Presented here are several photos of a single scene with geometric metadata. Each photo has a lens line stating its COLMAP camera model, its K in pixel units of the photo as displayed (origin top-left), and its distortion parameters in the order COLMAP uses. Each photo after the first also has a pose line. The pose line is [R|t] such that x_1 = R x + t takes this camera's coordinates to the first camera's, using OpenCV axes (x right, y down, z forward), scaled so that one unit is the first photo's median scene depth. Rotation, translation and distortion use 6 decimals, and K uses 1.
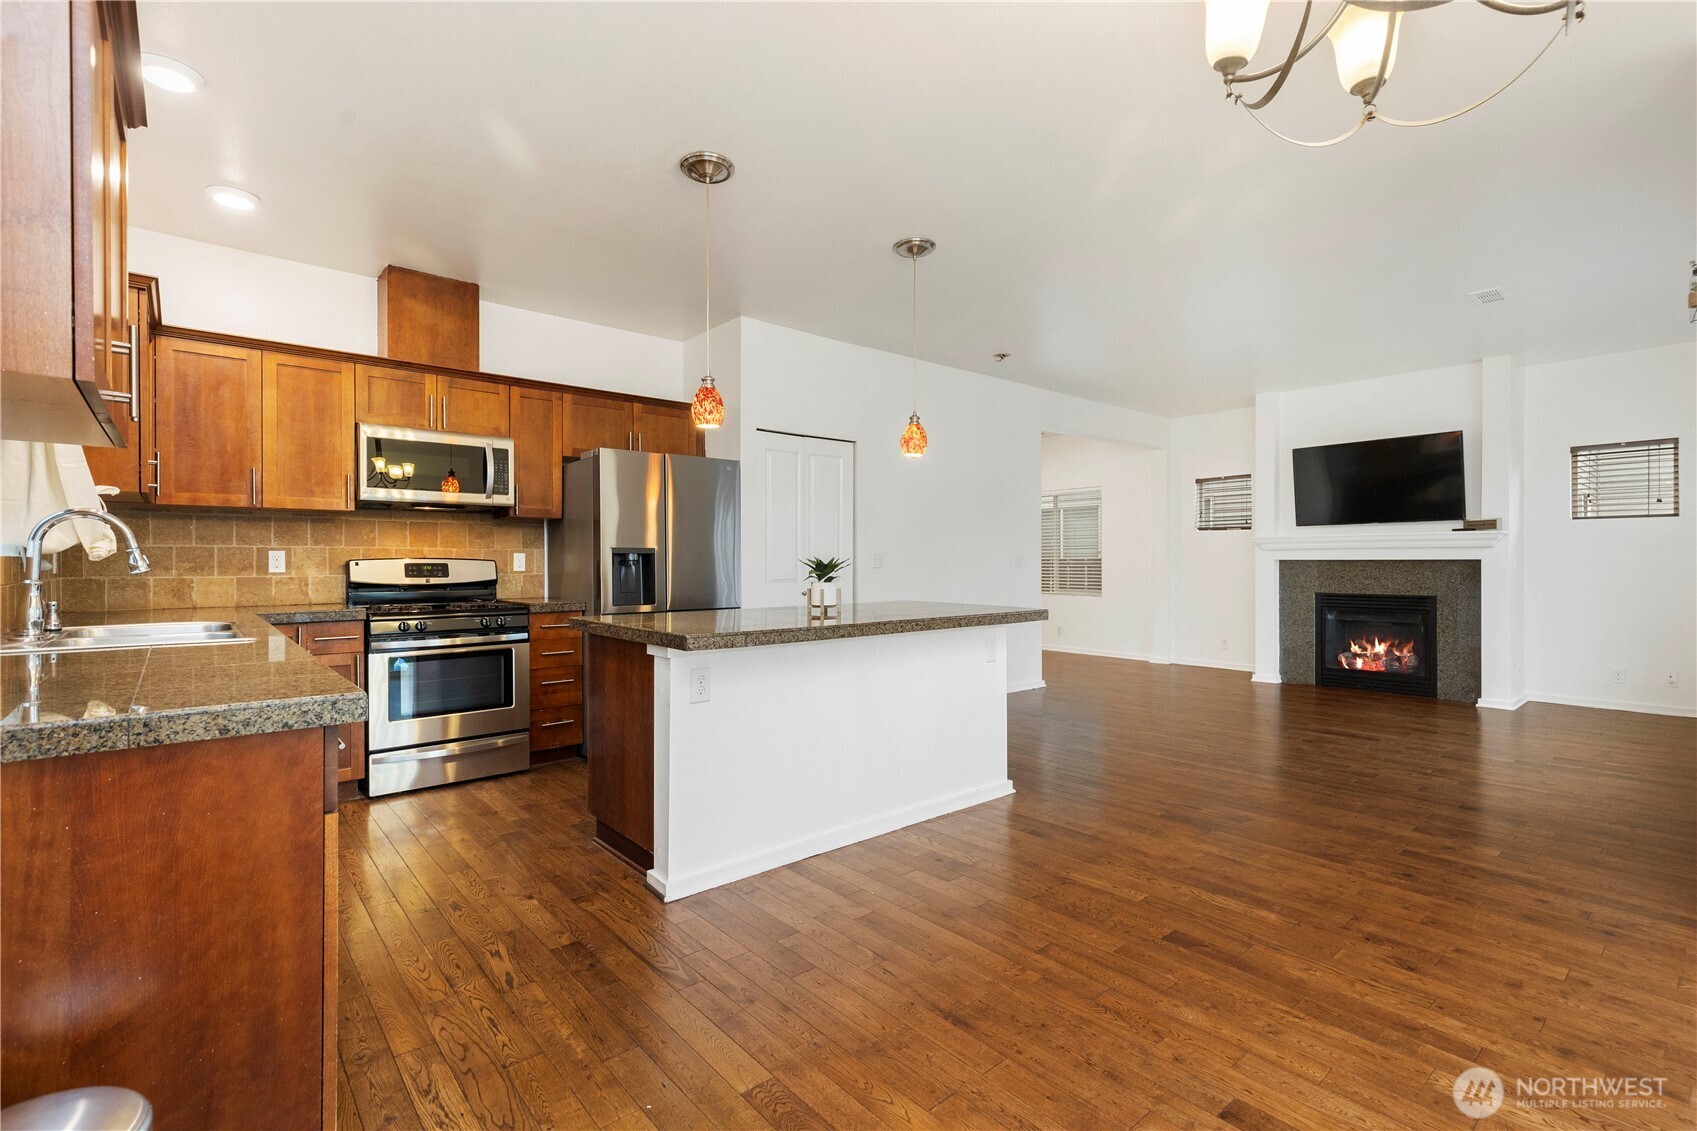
lens RADIAL K [[785.1, 0, 841.5], [0, 785.1, 561.7], [0, 0, 1]] dist [0.007863, -0.001504]
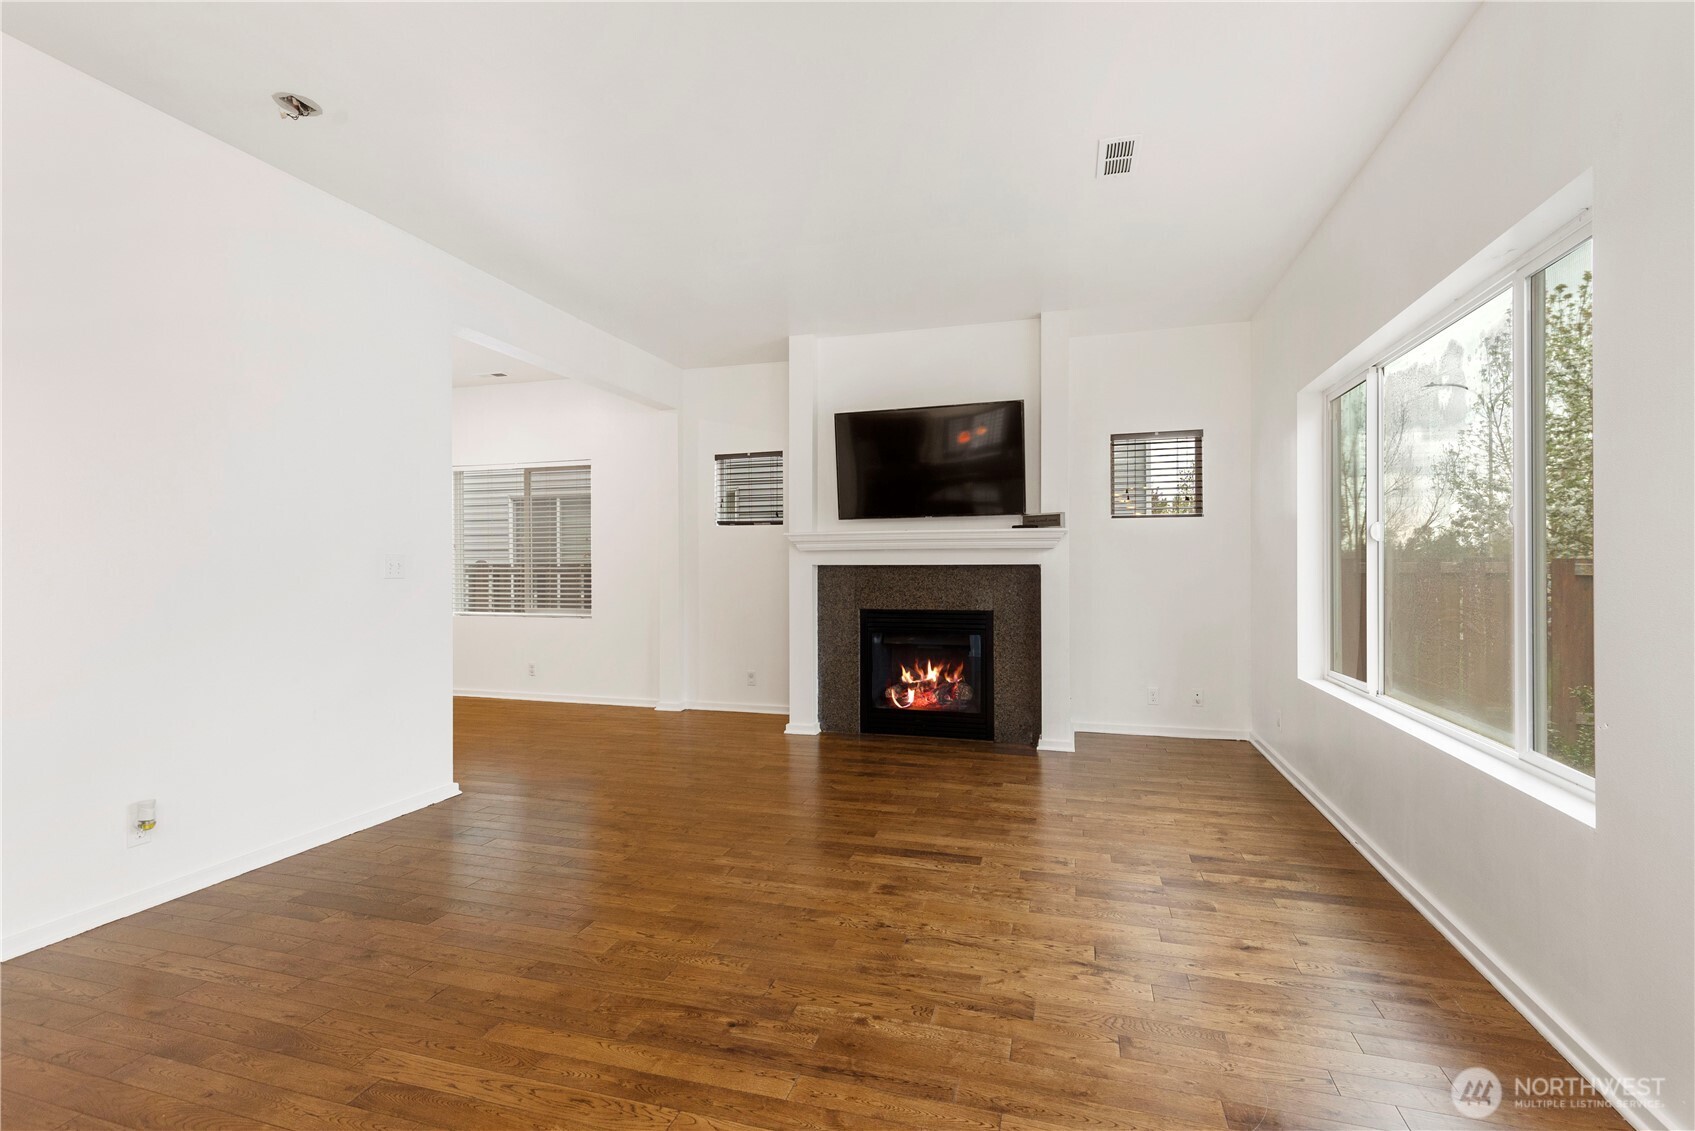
lens RADIAL K [[784.1, 0, 840.8], [0, 784.1, 558.5], [0, 0, 1]] dist [0.007863, -0.001504]
pose [[0.846143, 0.003159, 0.532946, 0.337500], [0.003264, 0.999933, -0.011108, -0.000768], [-0.532945, 0.011139, 0.846076, 0.677177]]
